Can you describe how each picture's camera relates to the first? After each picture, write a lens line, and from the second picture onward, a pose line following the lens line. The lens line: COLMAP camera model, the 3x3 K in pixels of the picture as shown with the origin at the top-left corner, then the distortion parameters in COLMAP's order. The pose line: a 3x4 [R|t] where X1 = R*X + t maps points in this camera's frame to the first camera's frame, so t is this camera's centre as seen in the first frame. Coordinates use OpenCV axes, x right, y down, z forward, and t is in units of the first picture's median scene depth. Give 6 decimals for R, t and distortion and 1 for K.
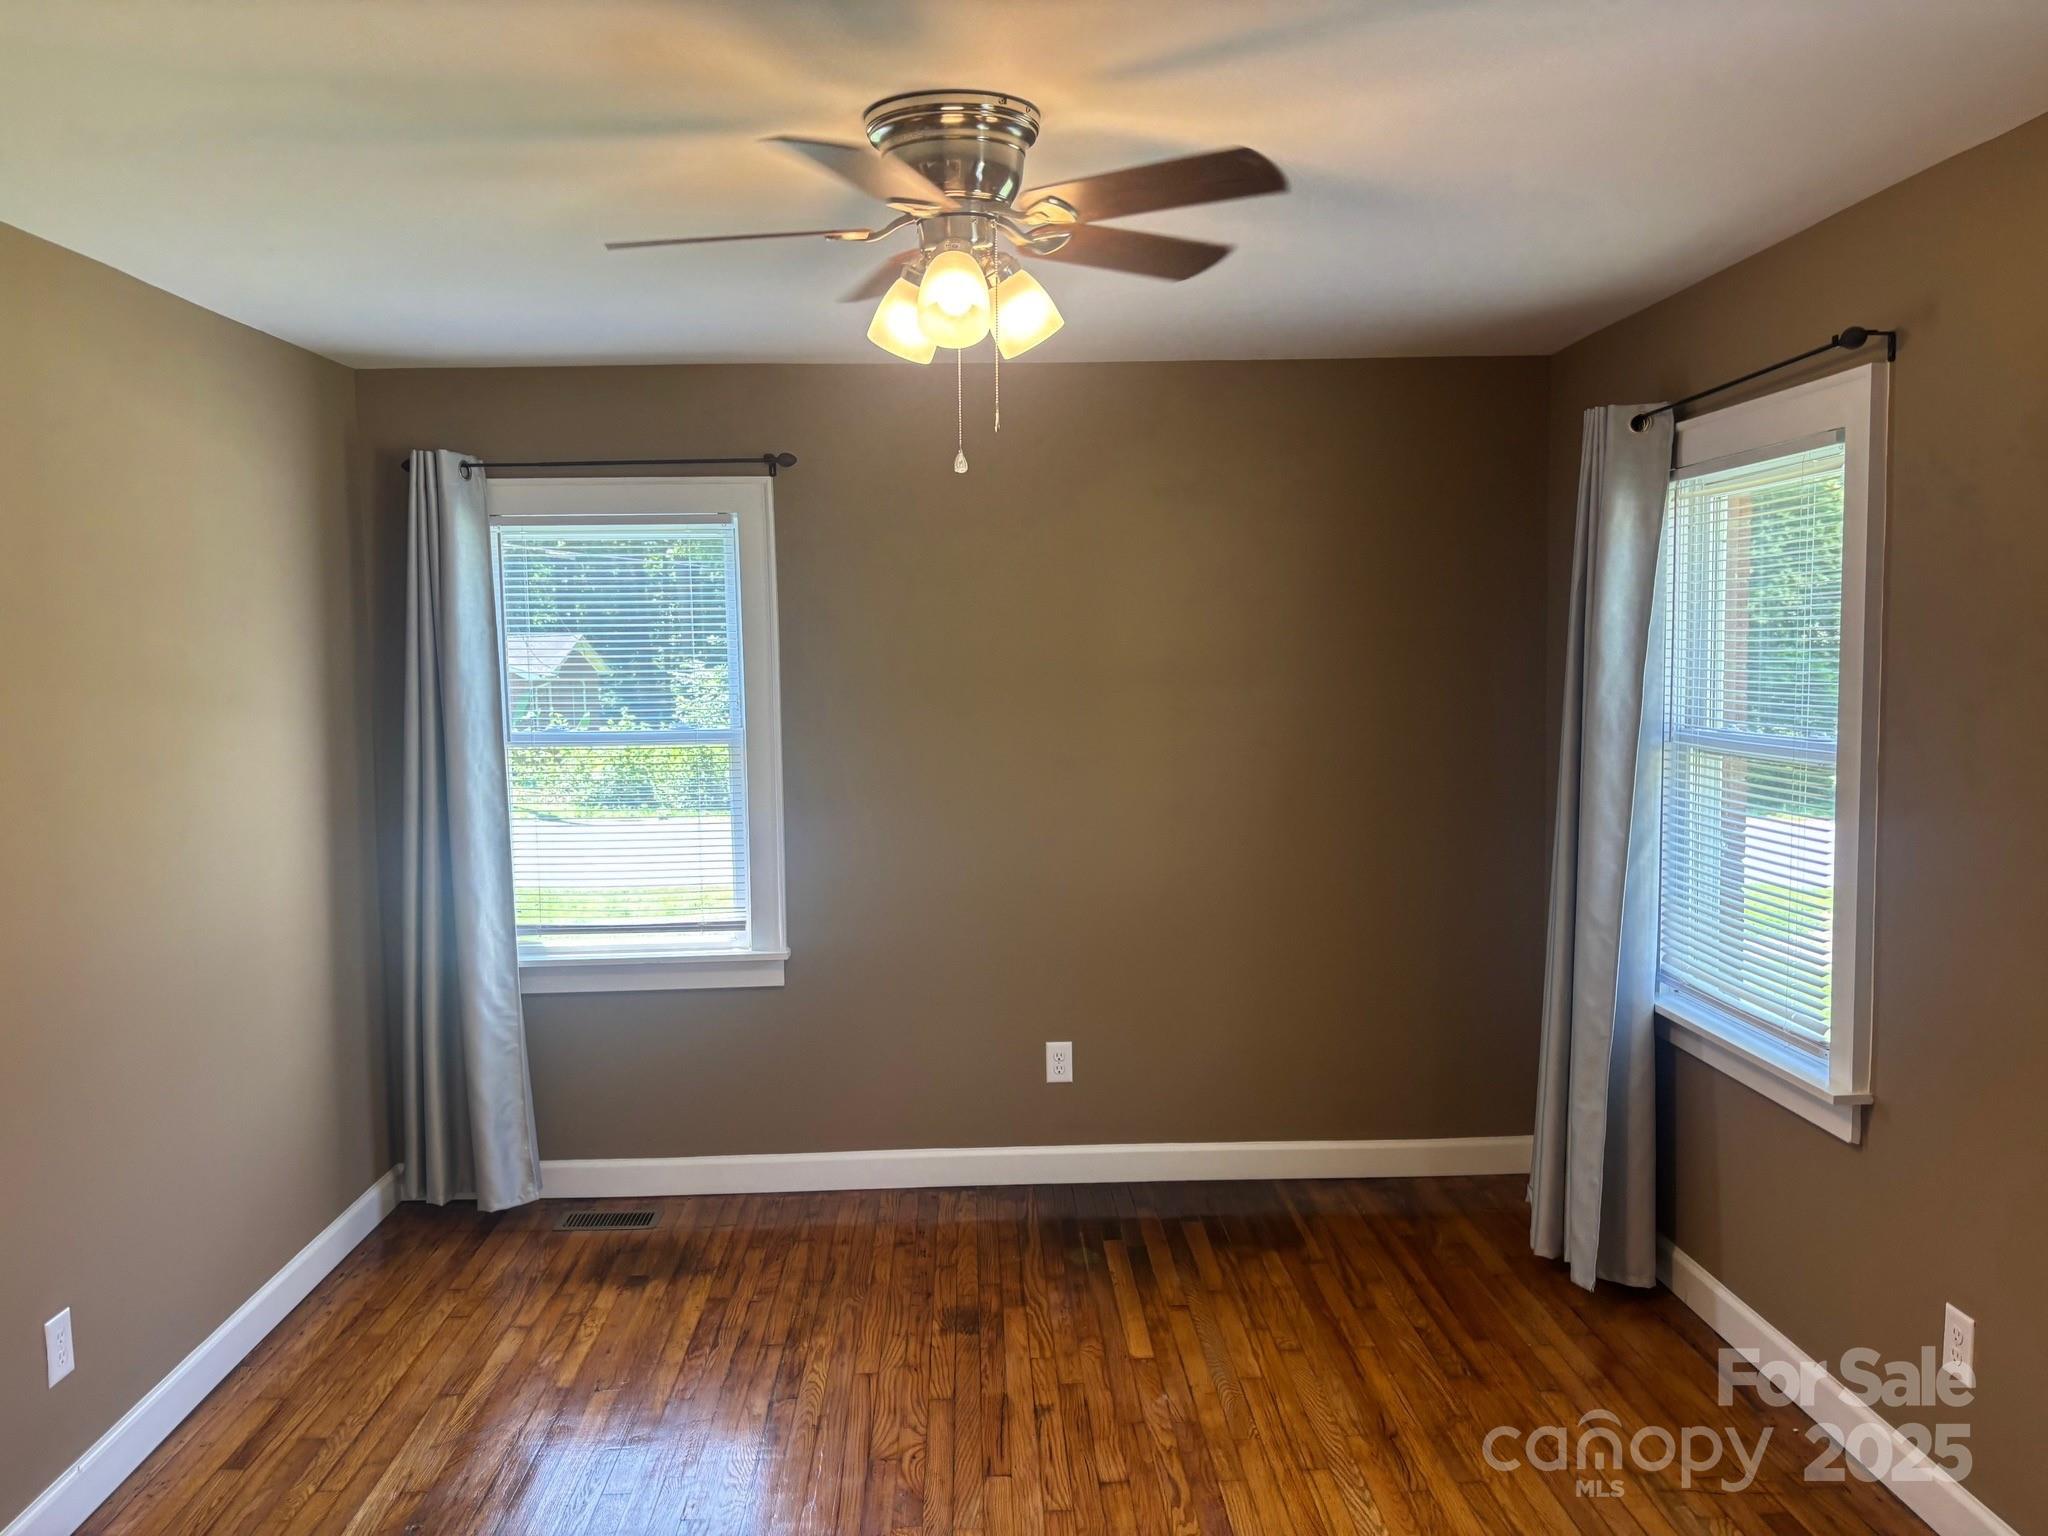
lens RADIAL K [[1606.8, 0, 1023.6], [0, 1606.8, 781.0], [0, 0, 1]] dist [-0.002759, -0.000849]
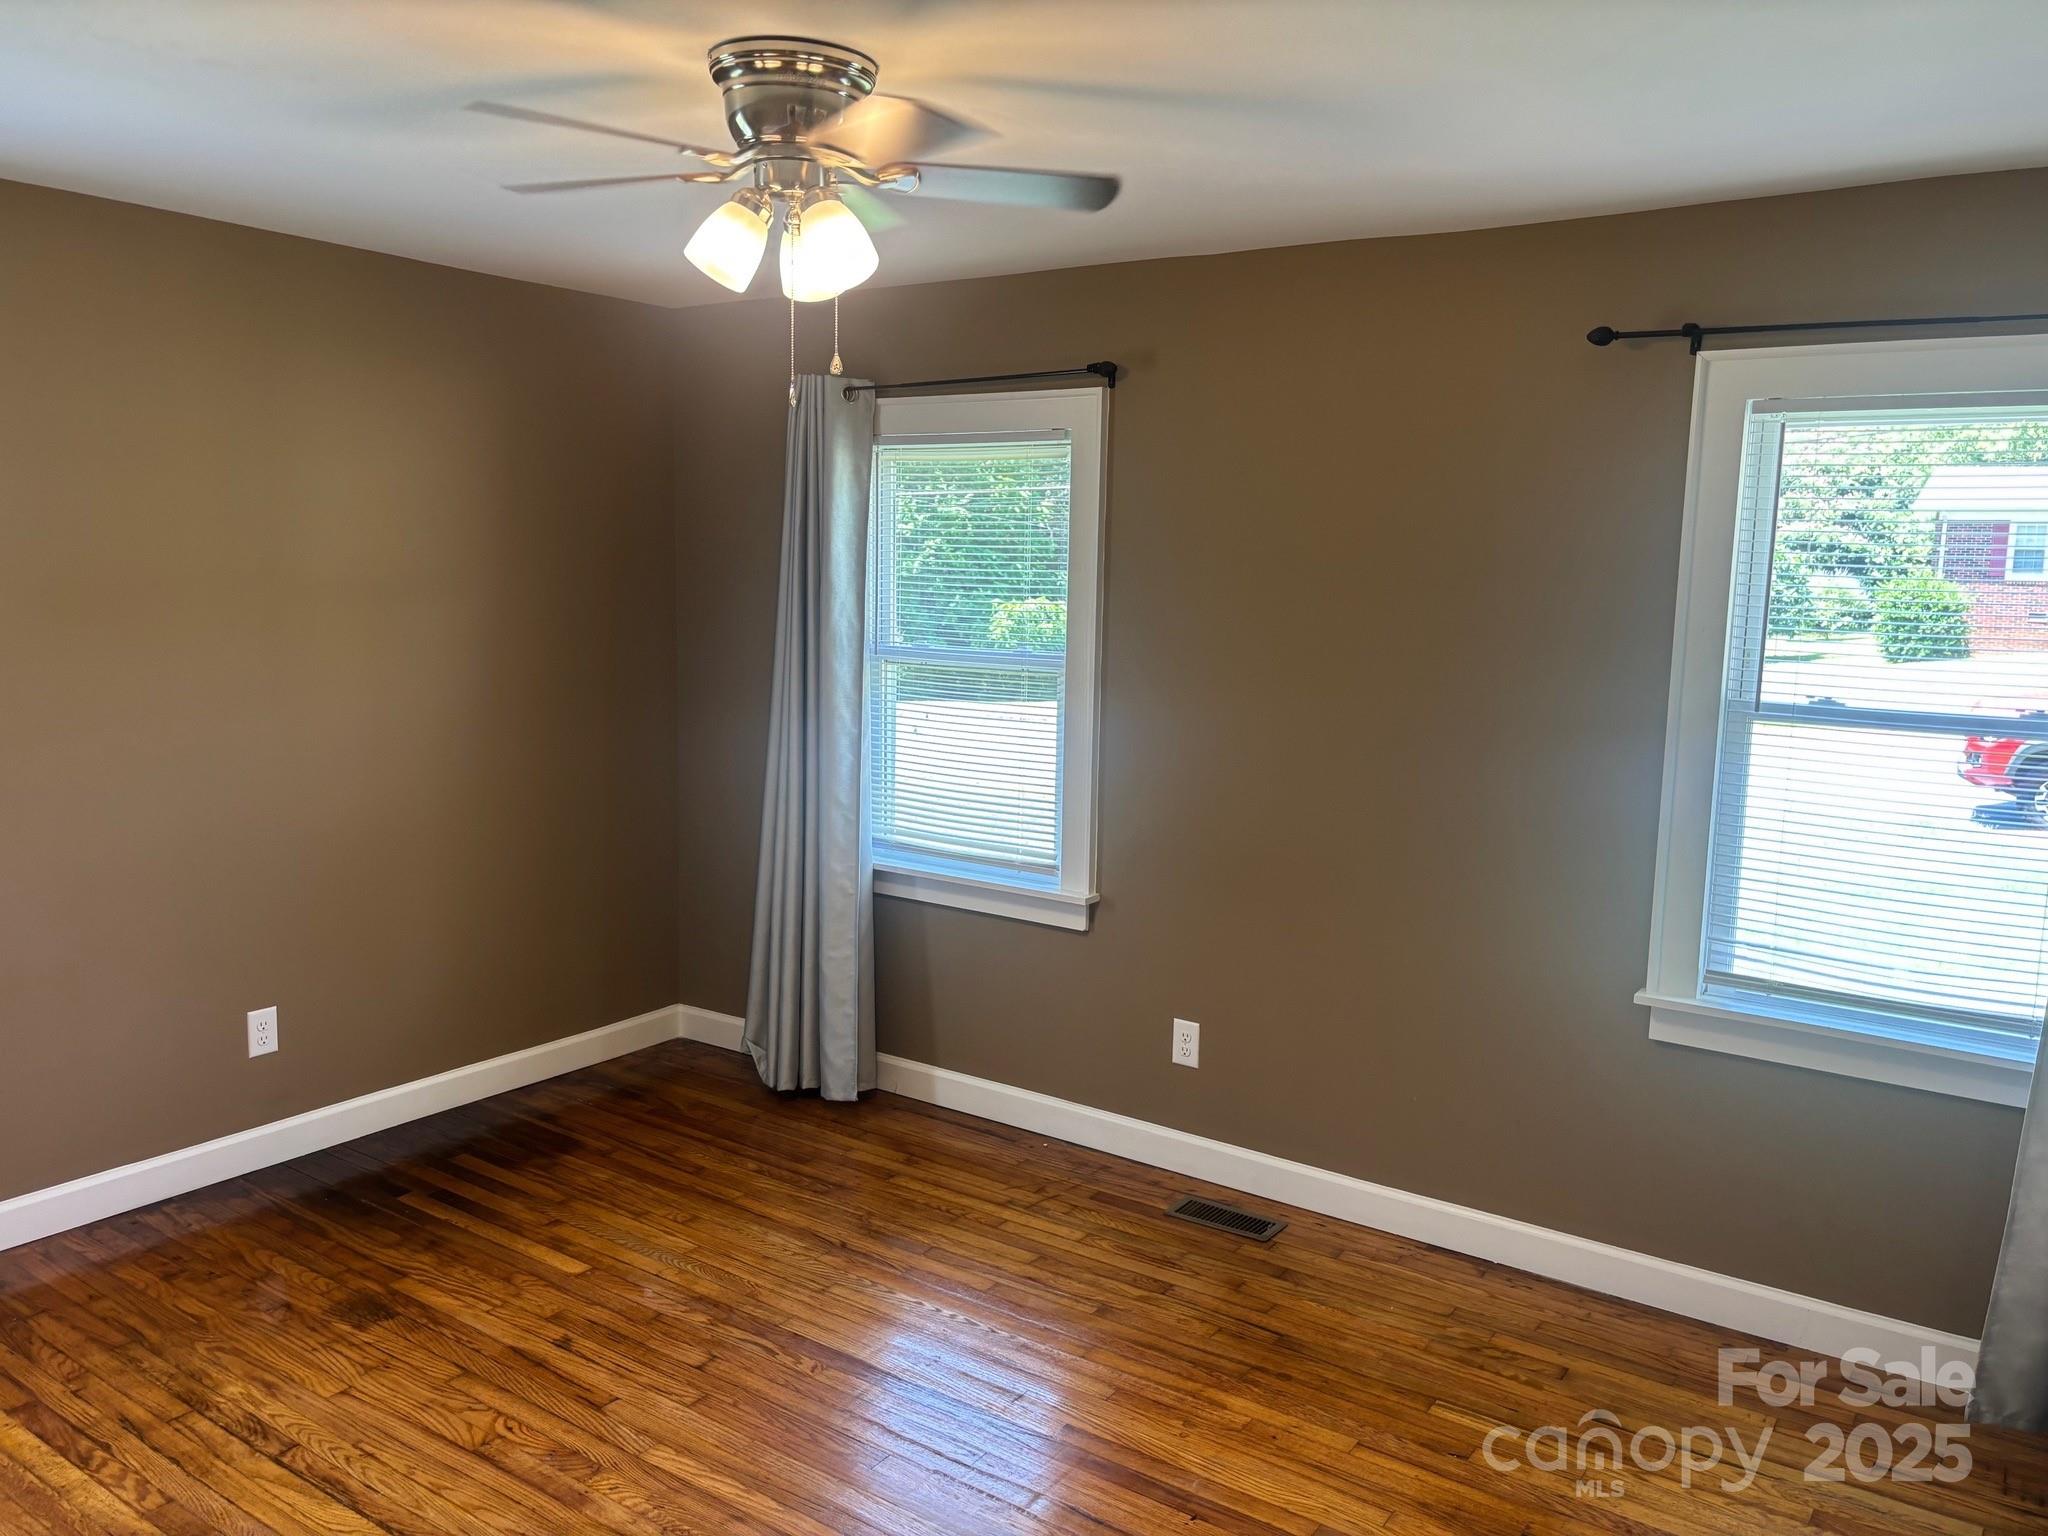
lens RADIAL K [[1564.6, 0, 1016.6], [0, 1564.6, 766.2], [0, 0, 1]] dist [0.058127, -0.076120]
pose [[0.604718, -0.082150, 0.792191, -0.513621], [0.046250, 0.996610, 0.068043, -0.015680], [-0.795095, -0.004508, 0.606468, 0.170832]]
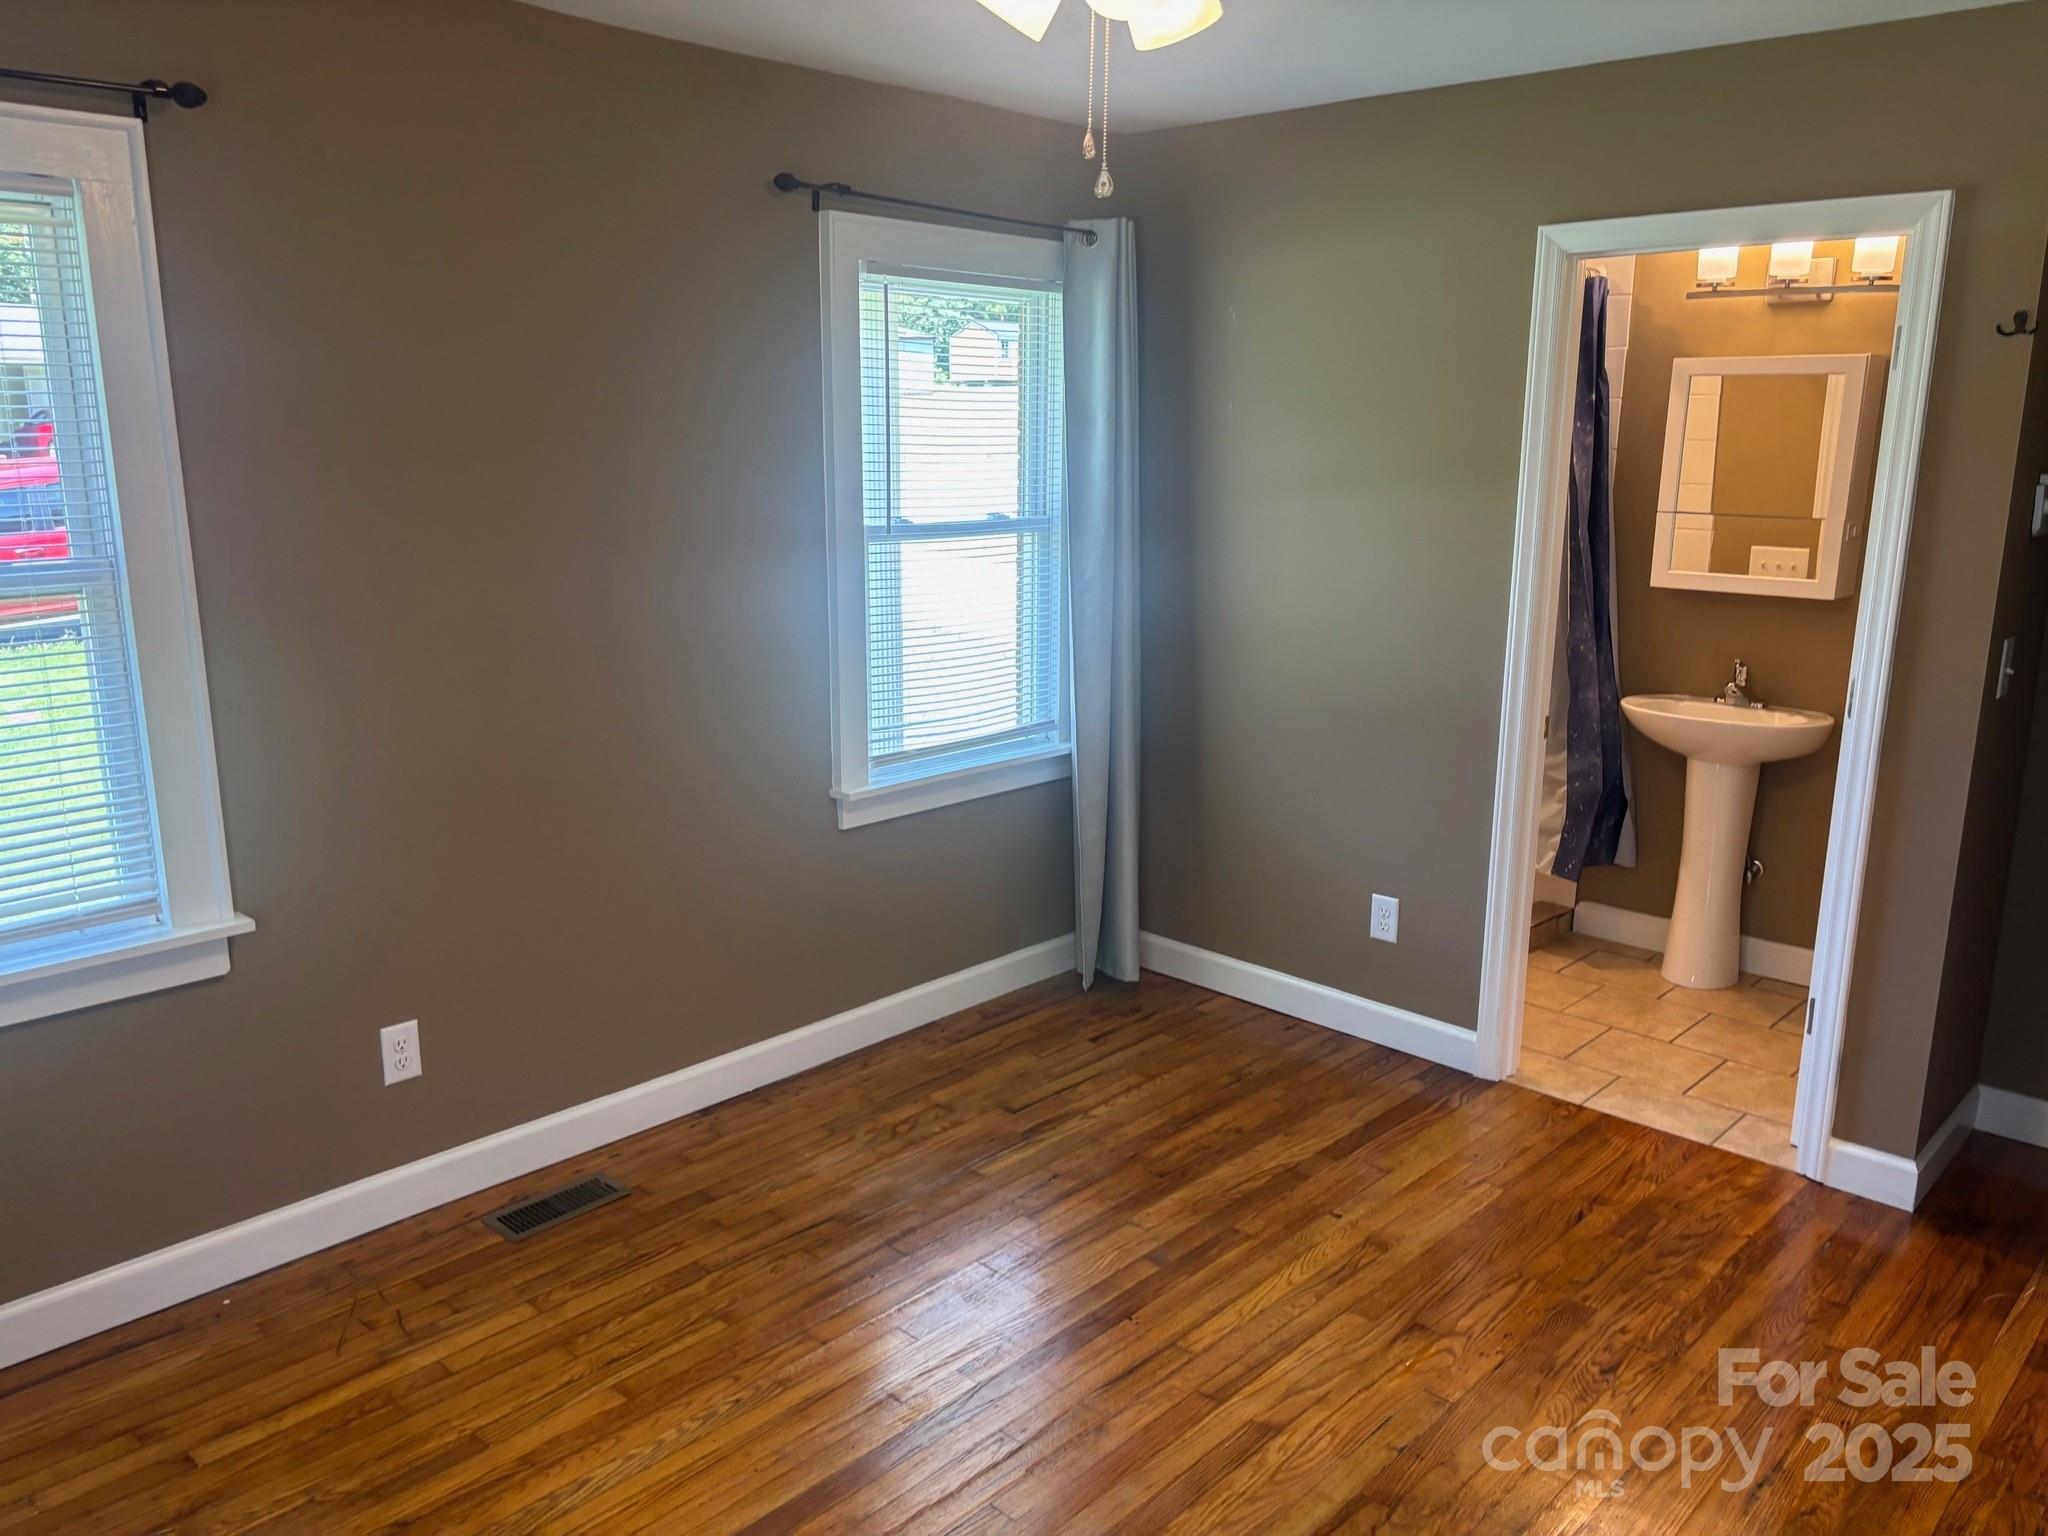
lens RADIAL K [[1539.3, 0, 1023.7], [0, 1539.3, 787.7], [0, 0, 1]] dist [0.035583, -0.003668]
pose [[-0.697825, -0.157288, 0.698785, -0.372061], [0.069722, 0.956042, 0.284819, -0.092540], [-0.712867, 0.247475, -0.656184, 1.041245]]
